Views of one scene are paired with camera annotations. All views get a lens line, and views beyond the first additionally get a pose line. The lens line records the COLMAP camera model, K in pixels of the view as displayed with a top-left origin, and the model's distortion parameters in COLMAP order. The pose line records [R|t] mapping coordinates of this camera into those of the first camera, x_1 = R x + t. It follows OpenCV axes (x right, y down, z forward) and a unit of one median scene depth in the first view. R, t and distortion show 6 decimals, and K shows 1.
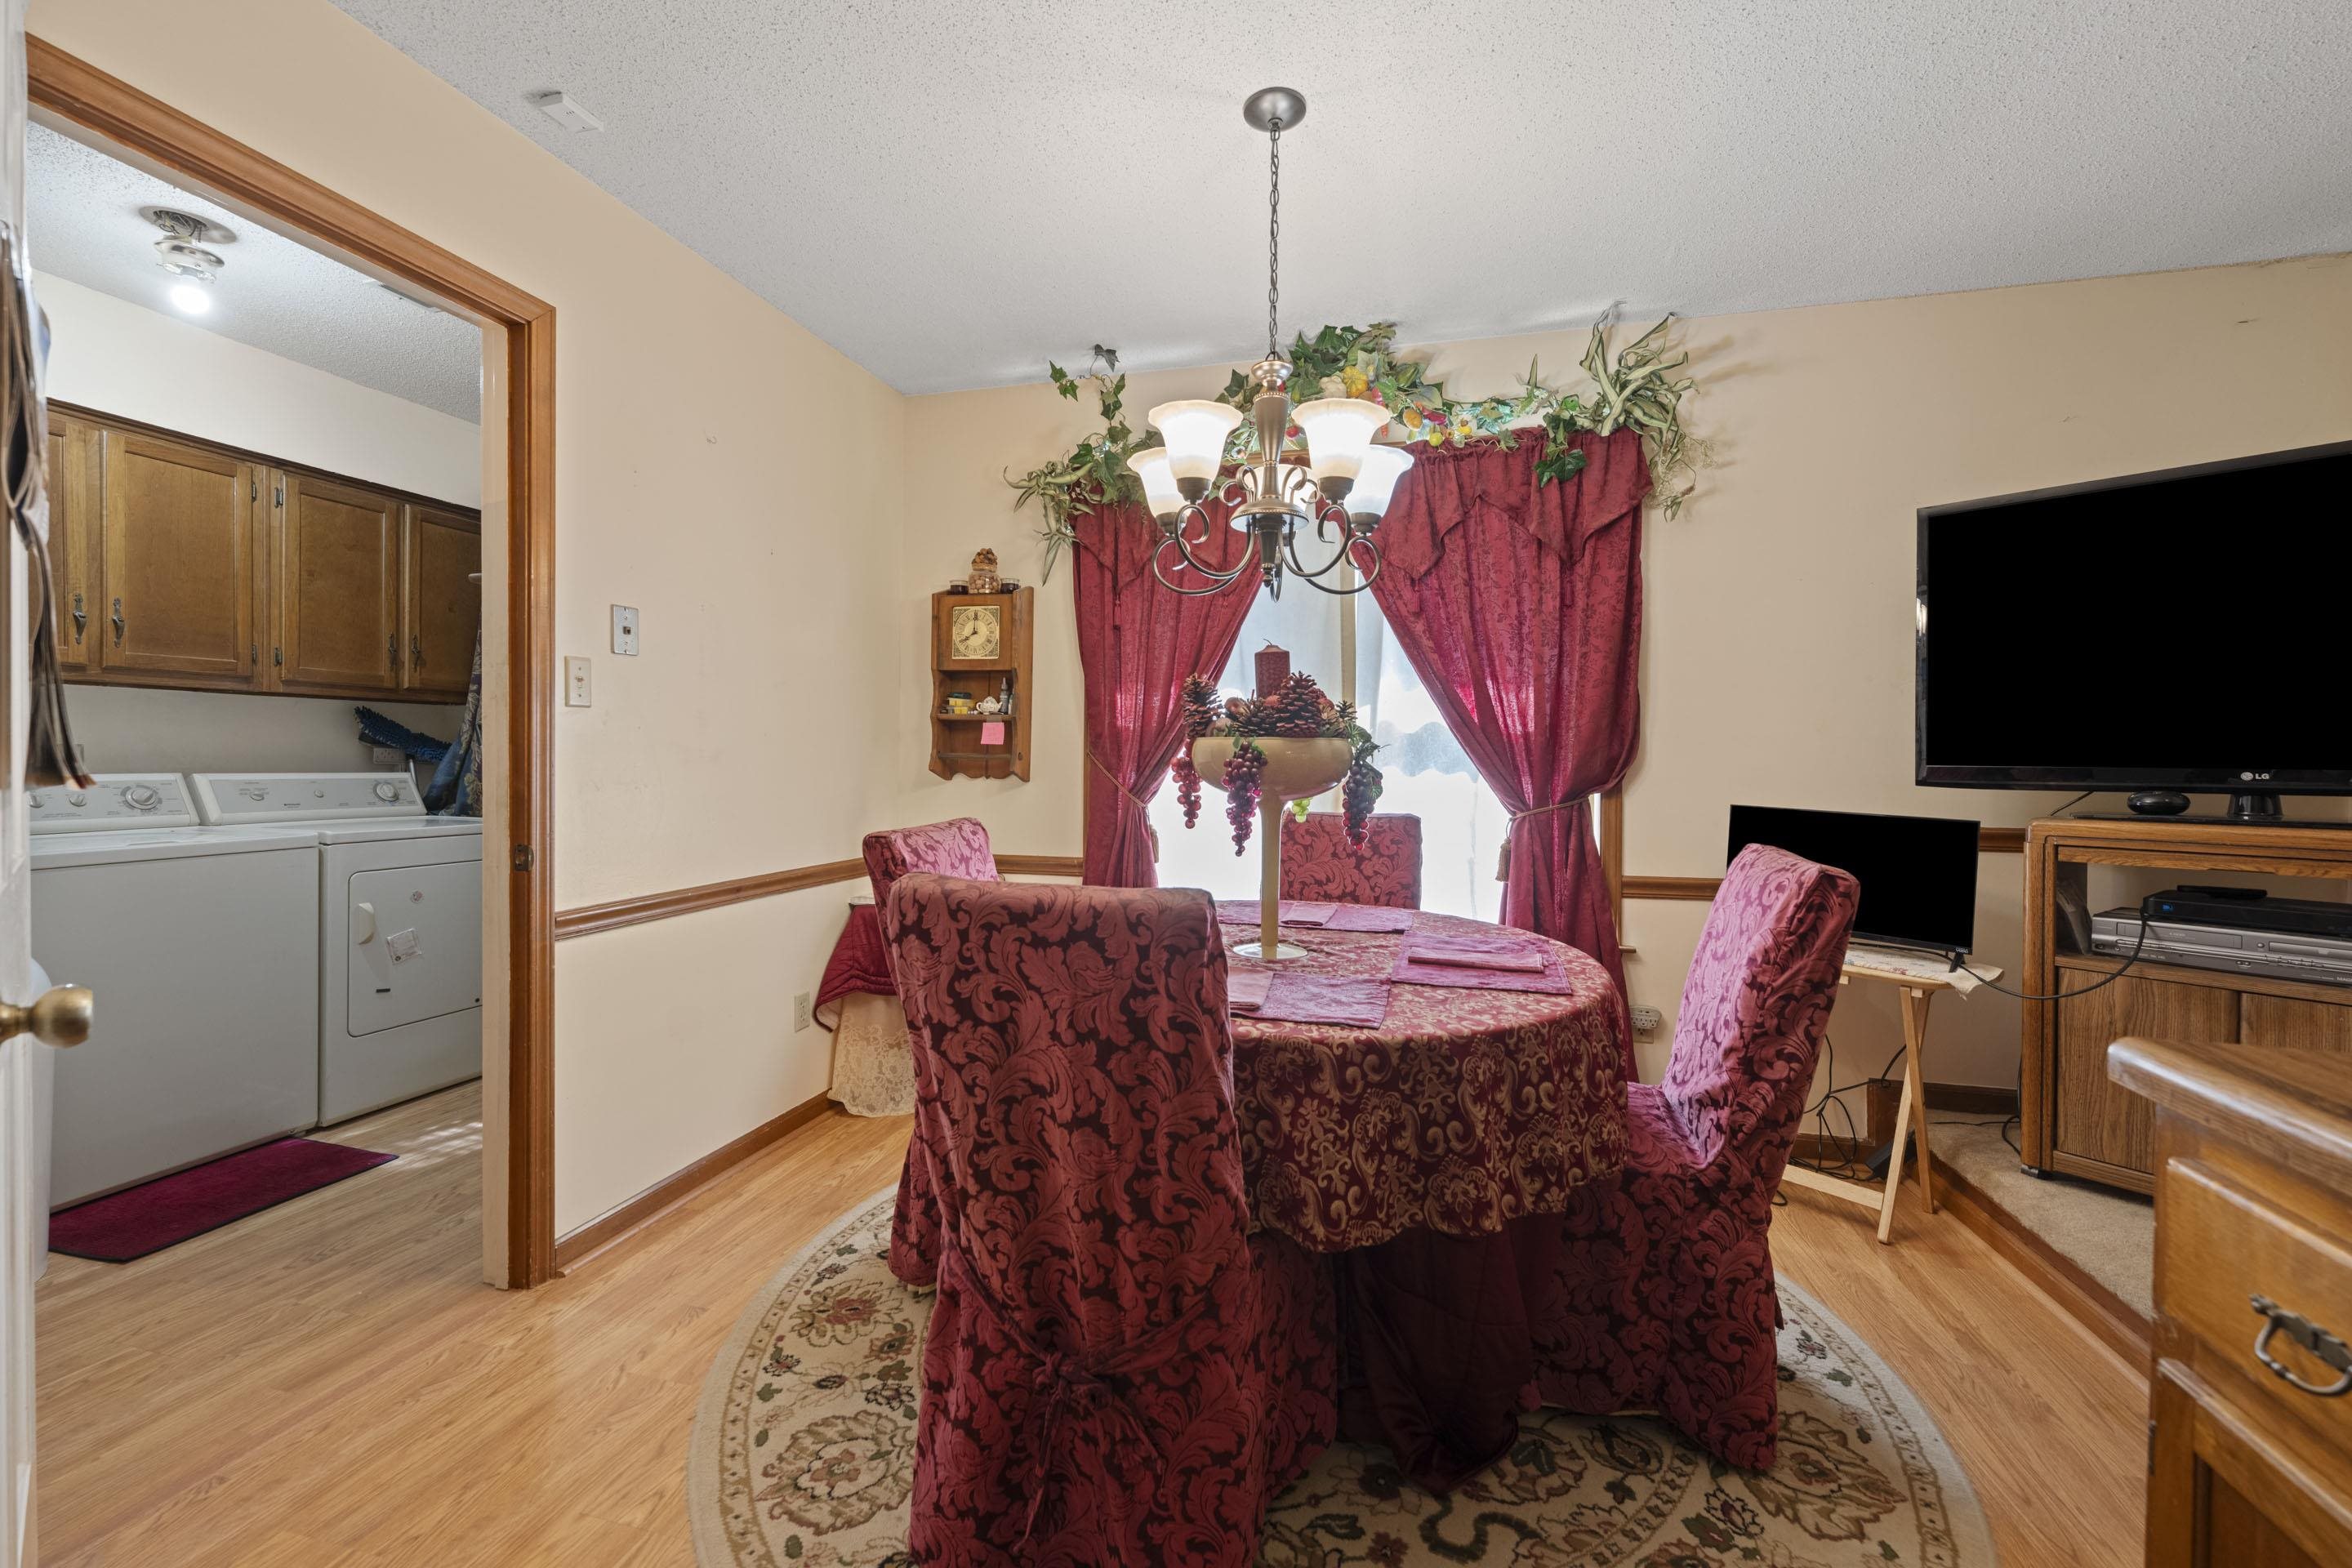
lens RADIAL K [[948.9, 0, 1173.0], [0, 948.9, 767.1], [0, 0, 1]] dist [-0.004151, -0.000010]
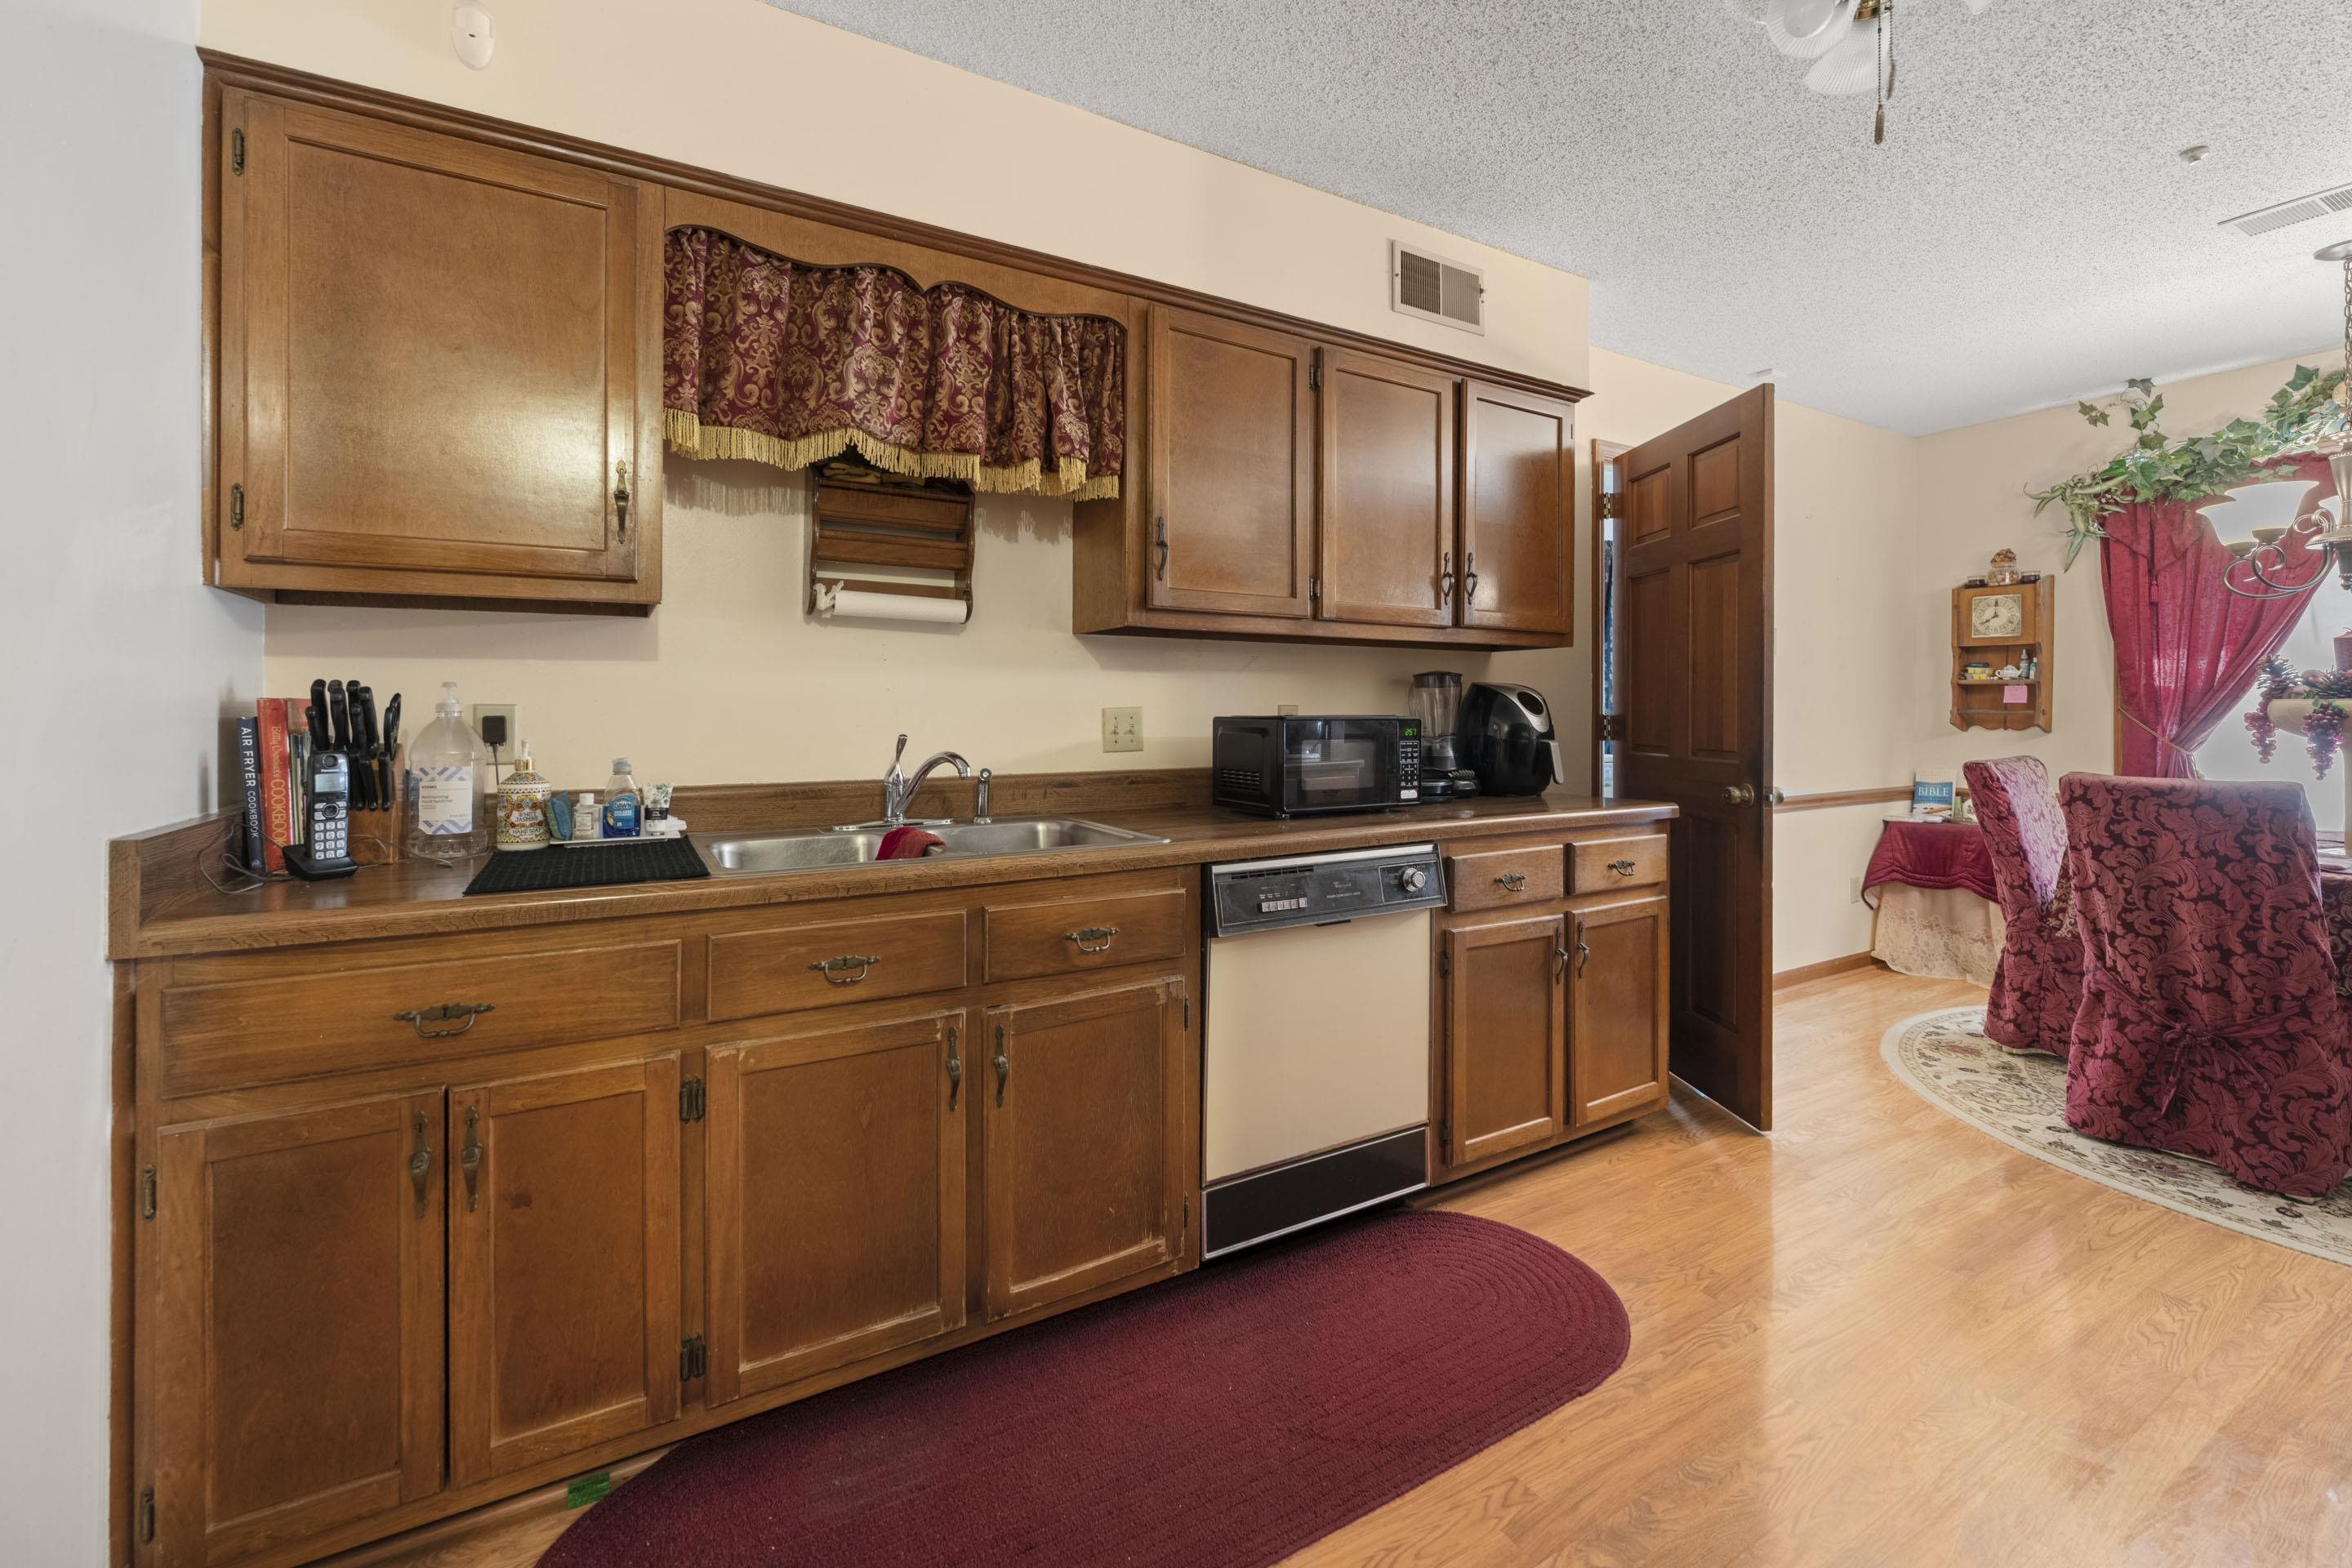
lens RADIAL K [[948.9, 0, 1195.3], [0, 948.9, 706.7], [0, 0, 1]] dist [-0.004151, -0.000010]
pose [[0.701878, -0.012041, -0.712195, -0.149911], [-0.000245, 0.999853, -0.017146, 0.007249], [0.712297, 0.012209, 0.701772, -1.703819]]
